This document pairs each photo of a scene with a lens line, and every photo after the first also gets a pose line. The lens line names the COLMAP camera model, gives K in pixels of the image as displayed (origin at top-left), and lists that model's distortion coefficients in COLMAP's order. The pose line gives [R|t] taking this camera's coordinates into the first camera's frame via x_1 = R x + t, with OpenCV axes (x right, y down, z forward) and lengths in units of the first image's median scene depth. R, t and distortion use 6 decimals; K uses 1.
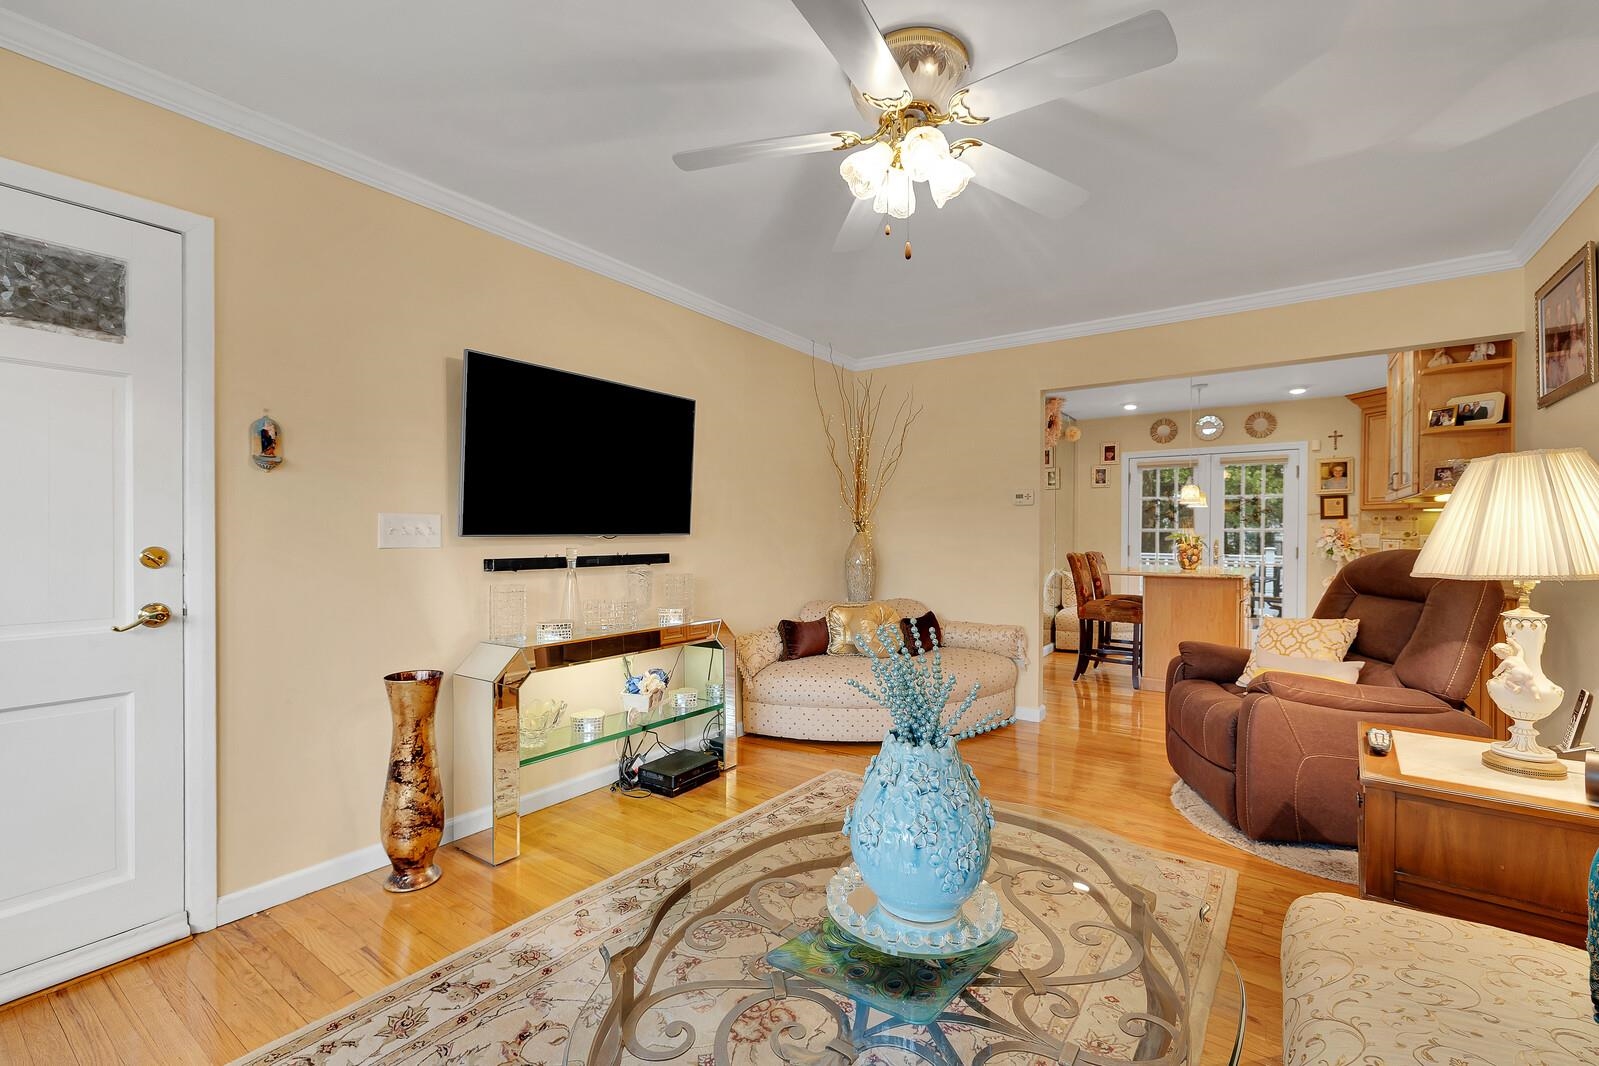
lens RADIAL K [[681.0, 0, 805.8], [0, 681.0, 544.1], [0, 0, 1]] dist [0.000986, -0.000606]
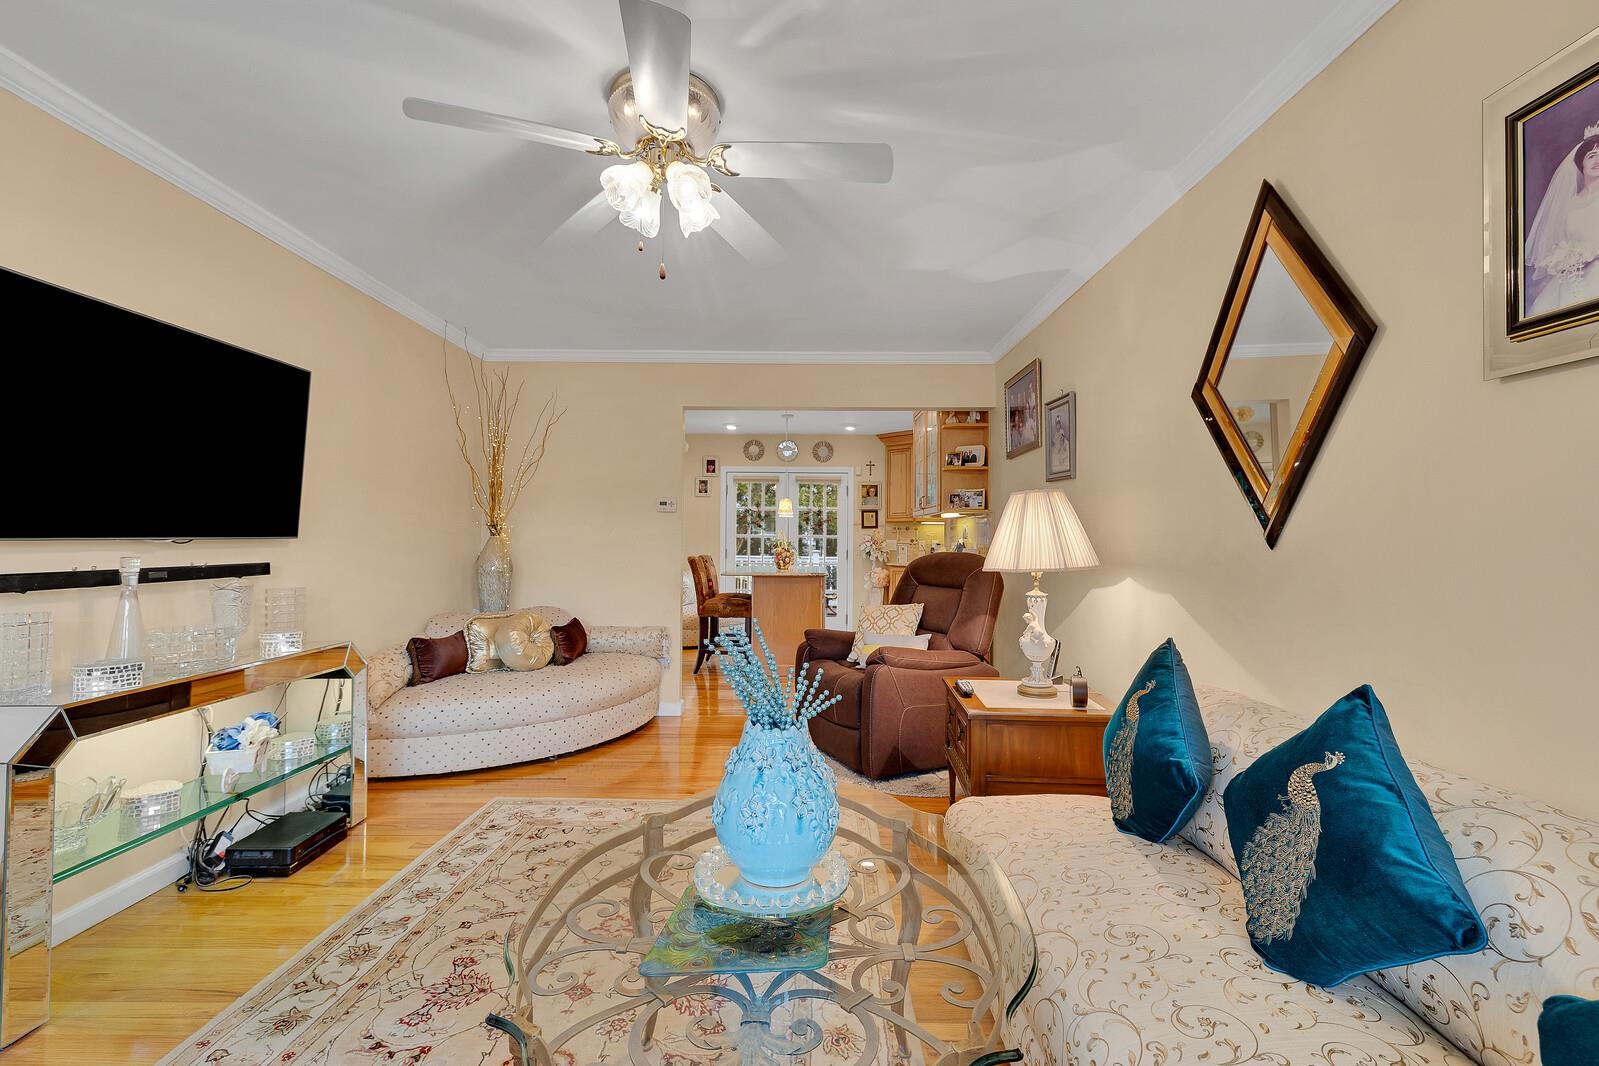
lens RADIAL K [[681.0, 0, 797.6], [0, 681.0, 526.4], [0, 0, 1]] dist [0.000986, -0.000606]
pose [[0.820156, 0.015166, 0.571939, -0.167824], [0.002526, 0.999543, -0.030127, -0.002700], [-0.572134, 0.026153, 0.819743, 0.017636]]
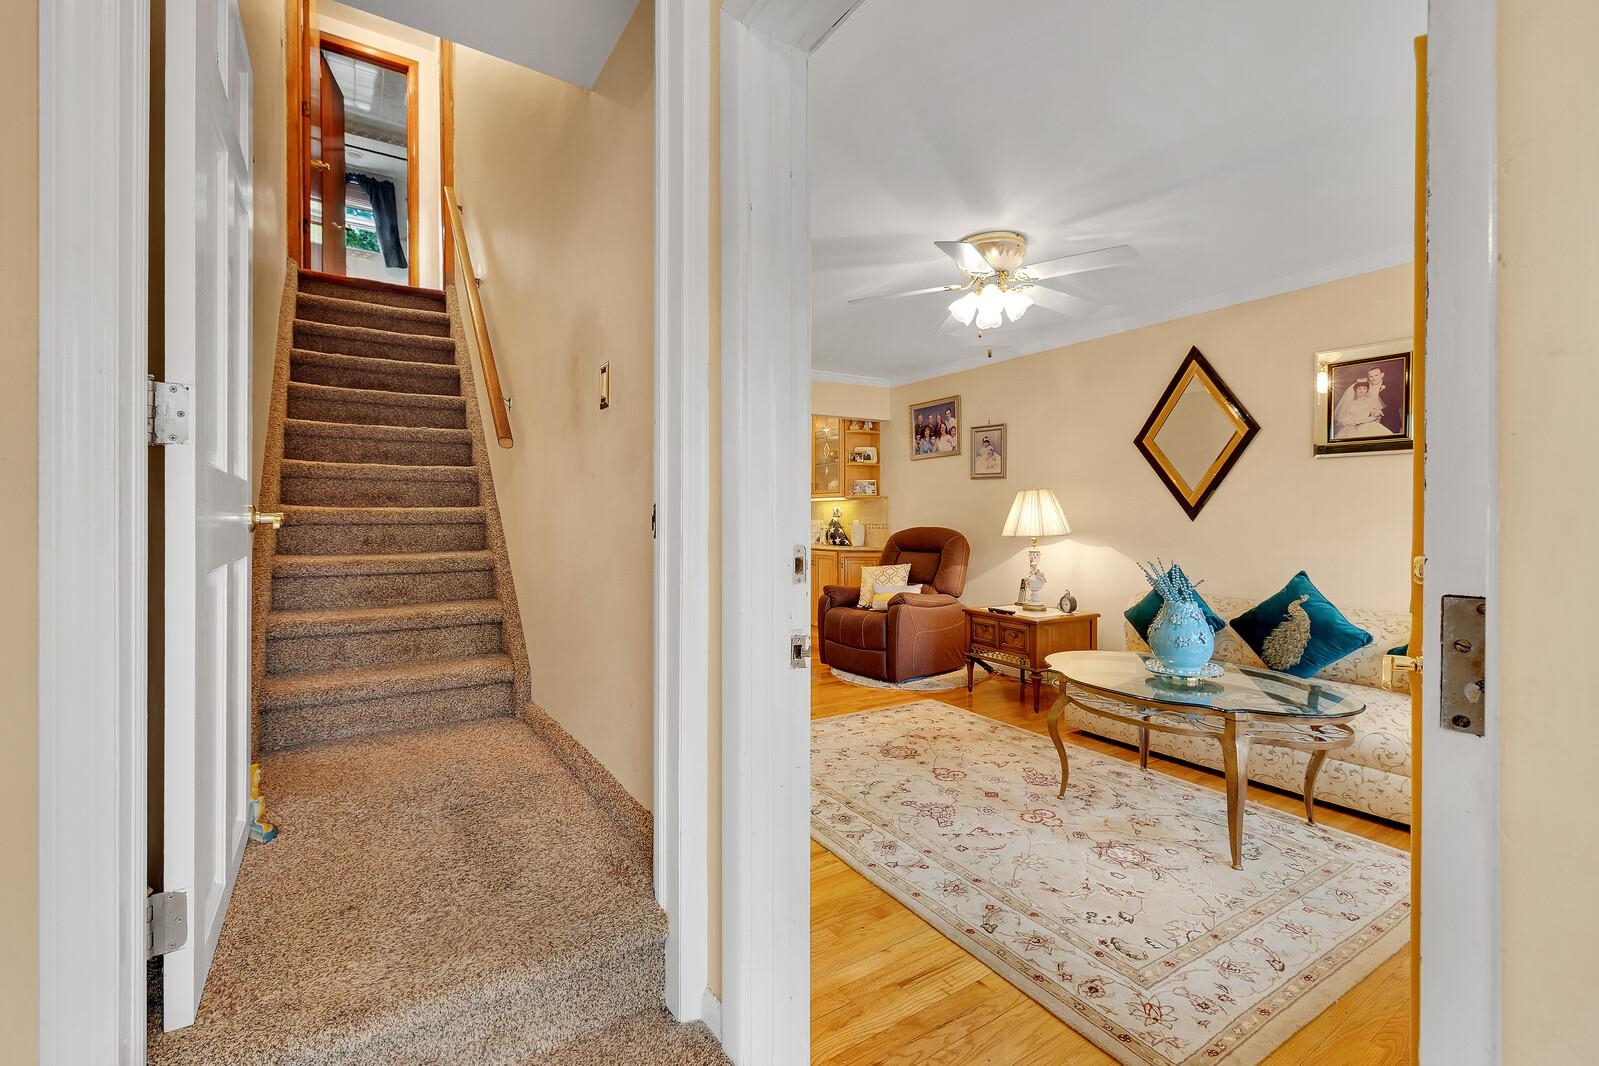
lens RADIAL K [[681.0, 0, 793.3], [0, 681.0, 523.3], [0, 0, 1]] dist [0.000986, -0.000606]
pose [[0.374850, -0.008080, 0.927050, -0.964530], [0.015692, 0.999874, 0.002370, -0.010705], [-0.926953, 0.013659, 0.374929, 0.498656]]
